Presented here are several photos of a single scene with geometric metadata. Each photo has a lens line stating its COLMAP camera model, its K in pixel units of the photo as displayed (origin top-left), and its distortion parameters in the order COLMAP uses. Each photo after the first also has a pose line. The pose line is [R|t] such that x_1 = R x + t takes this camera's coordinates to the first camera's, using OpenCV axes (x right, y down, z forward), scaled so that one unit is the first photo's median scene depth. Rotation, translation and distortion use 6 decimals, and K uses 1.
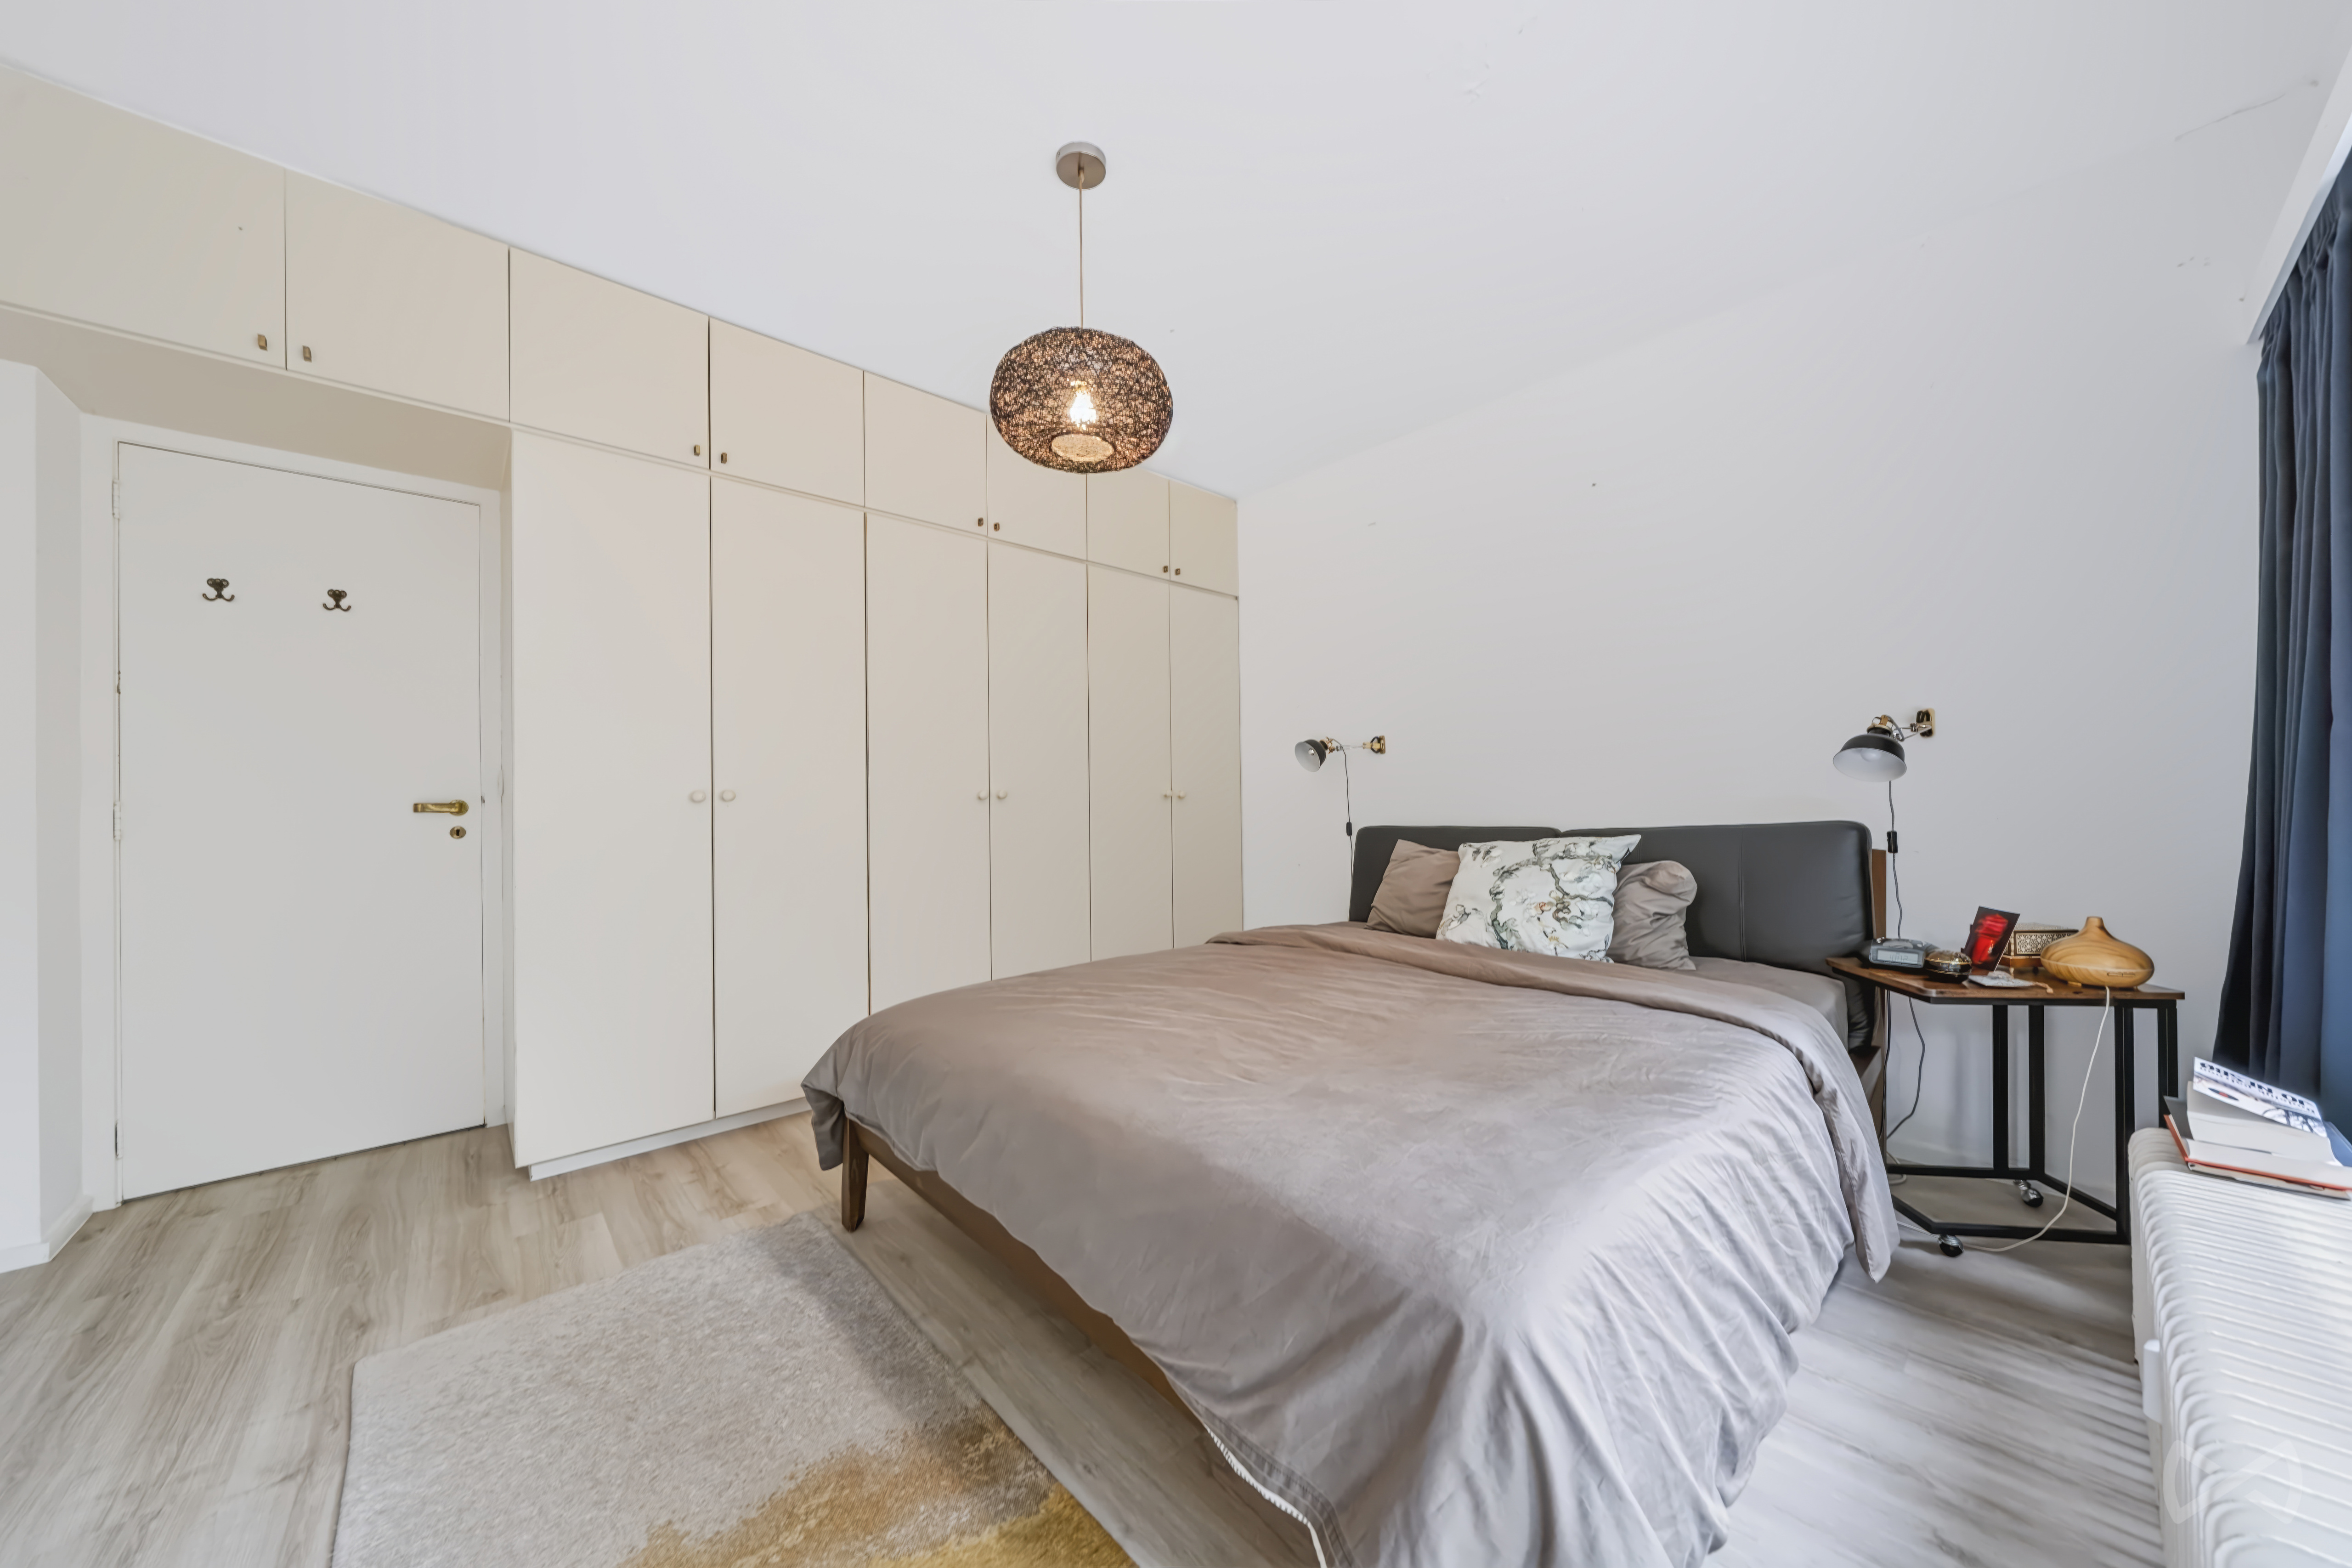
lens RADIAL K [[799.7, 0, 1177.0], [0, 799.7, 798.7], [0, 0, 1]] dist [-0.006023, 0.000112]
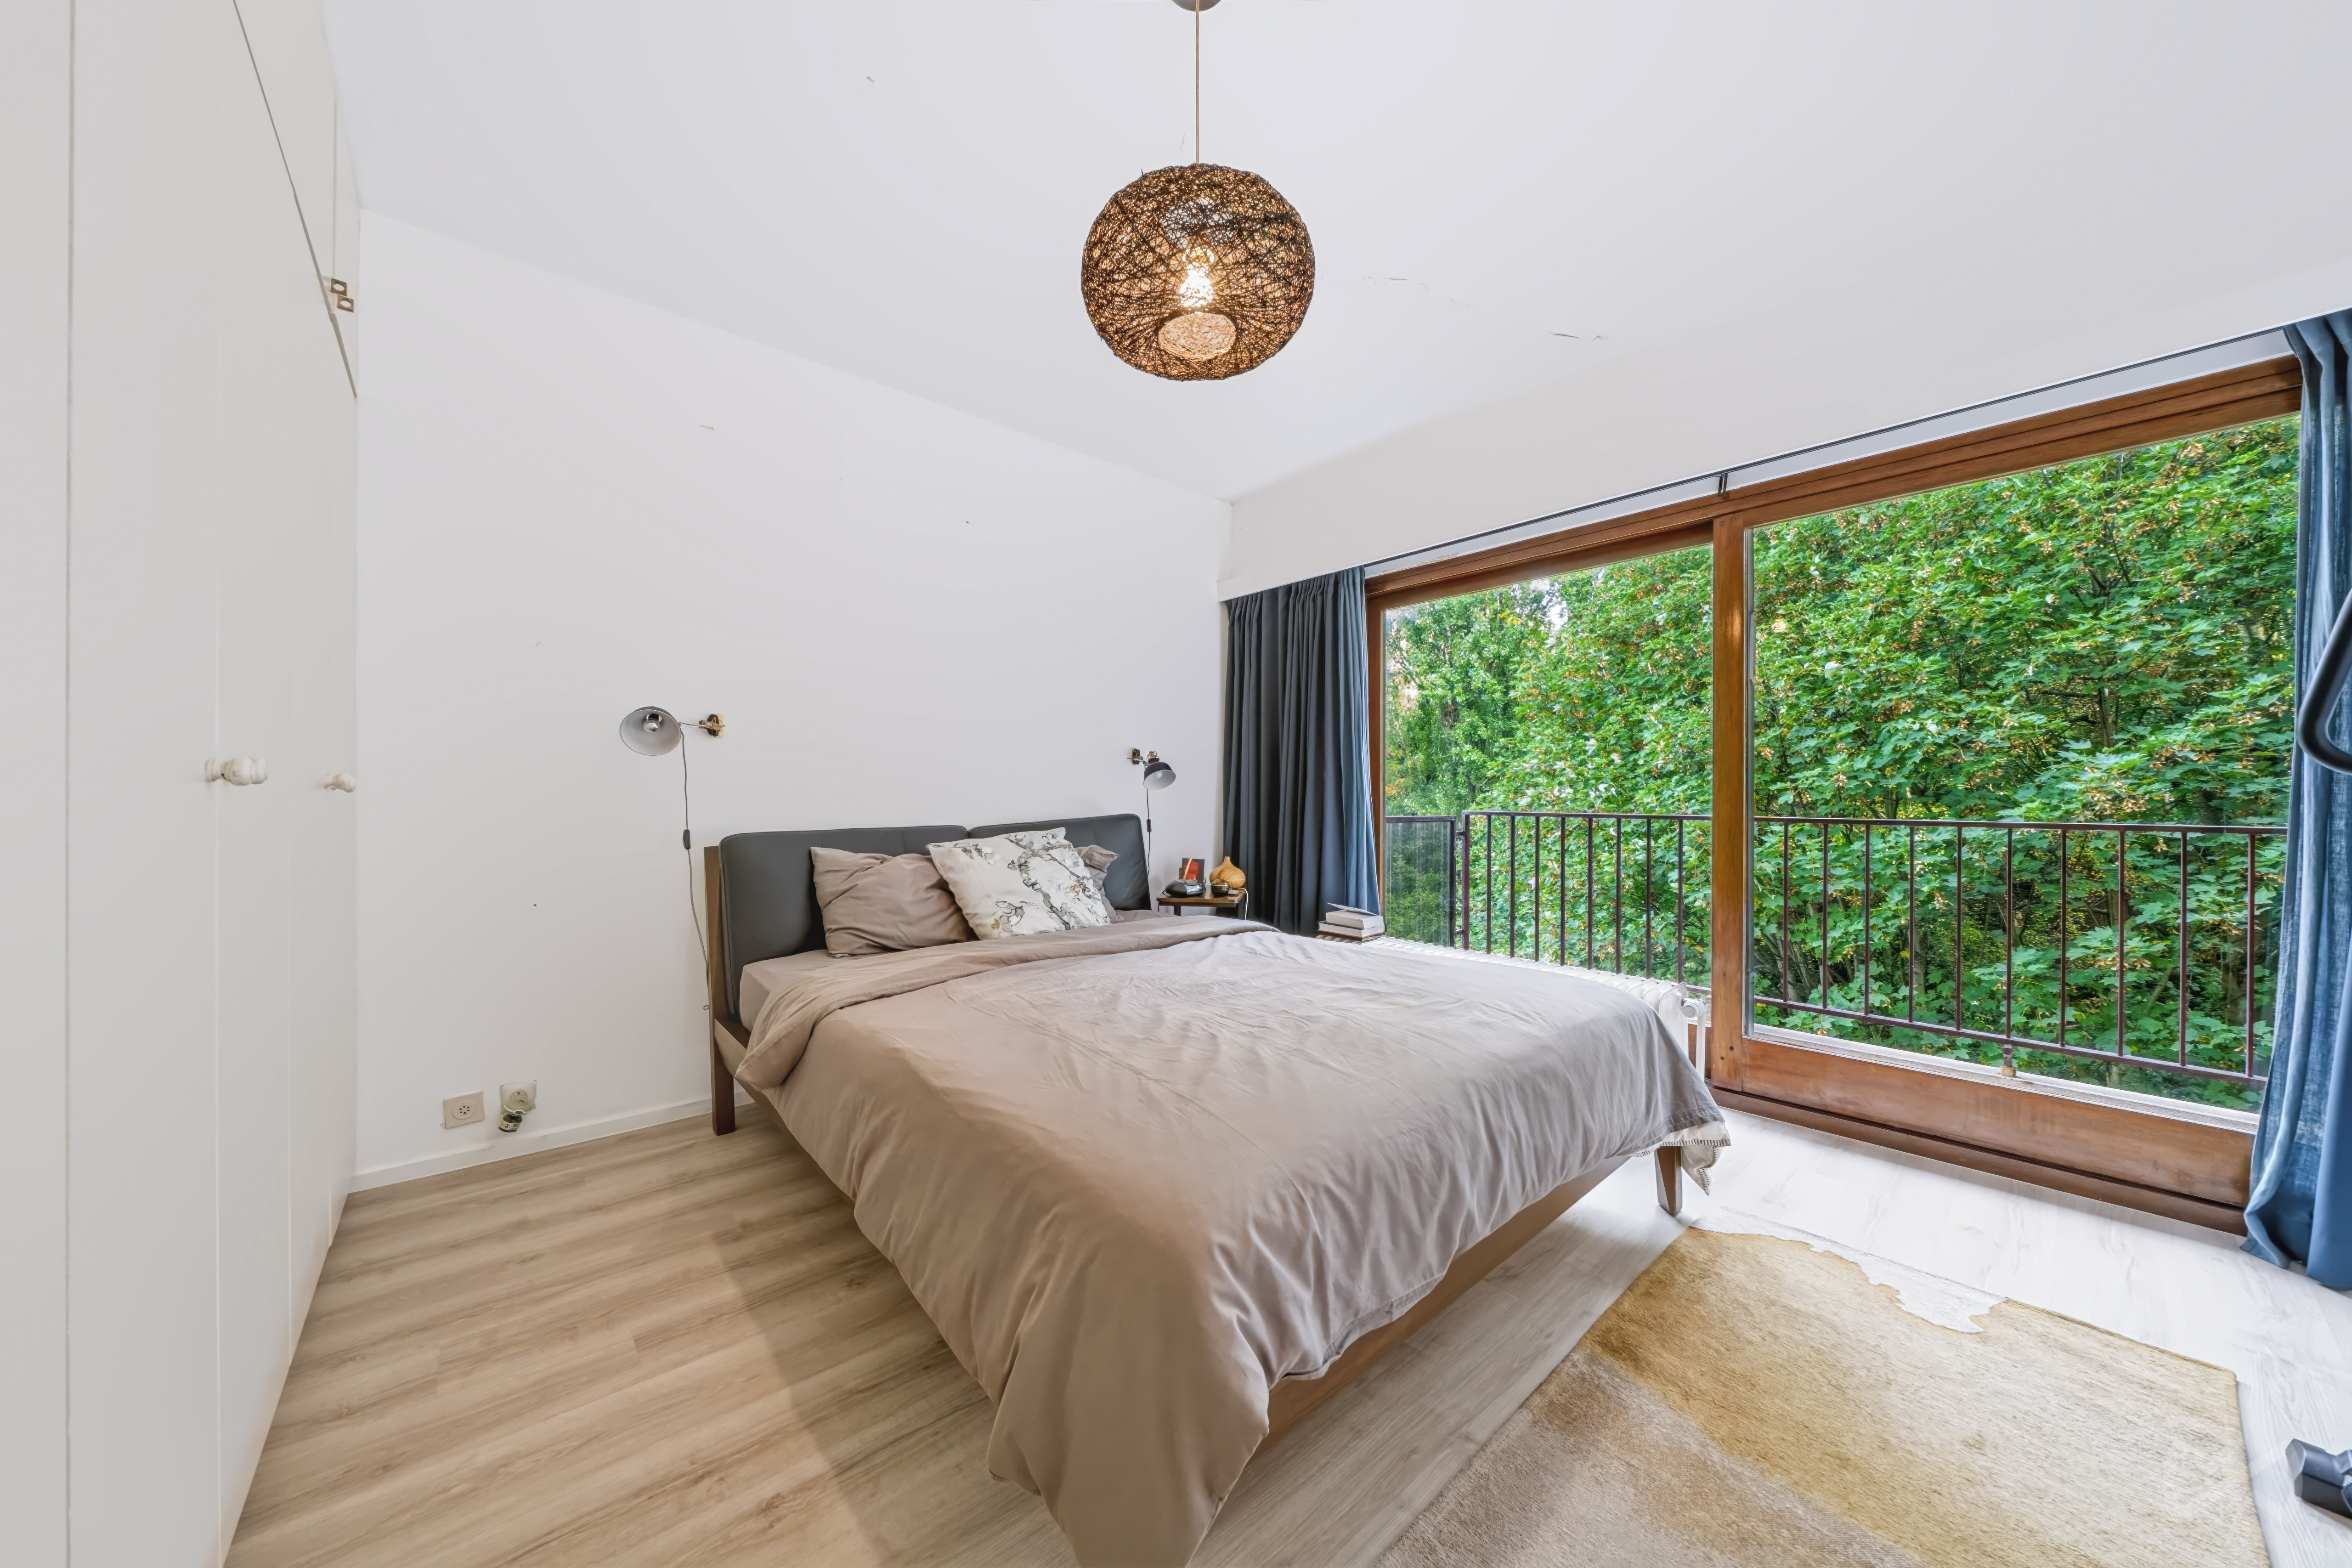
lens RADIAL K [[799.7, 0, 1177.0], [0, 799.7, 798.7], [0, 0, 1]] dist [-0.006023, 0.000112]
pose [[0.016702, 0.011206, 0.999798, -0.799315], [0.001245, 0.999936, -0.011228, 0.016485], [-0.999860, 0.001432, 0.016687, 0.912267]]
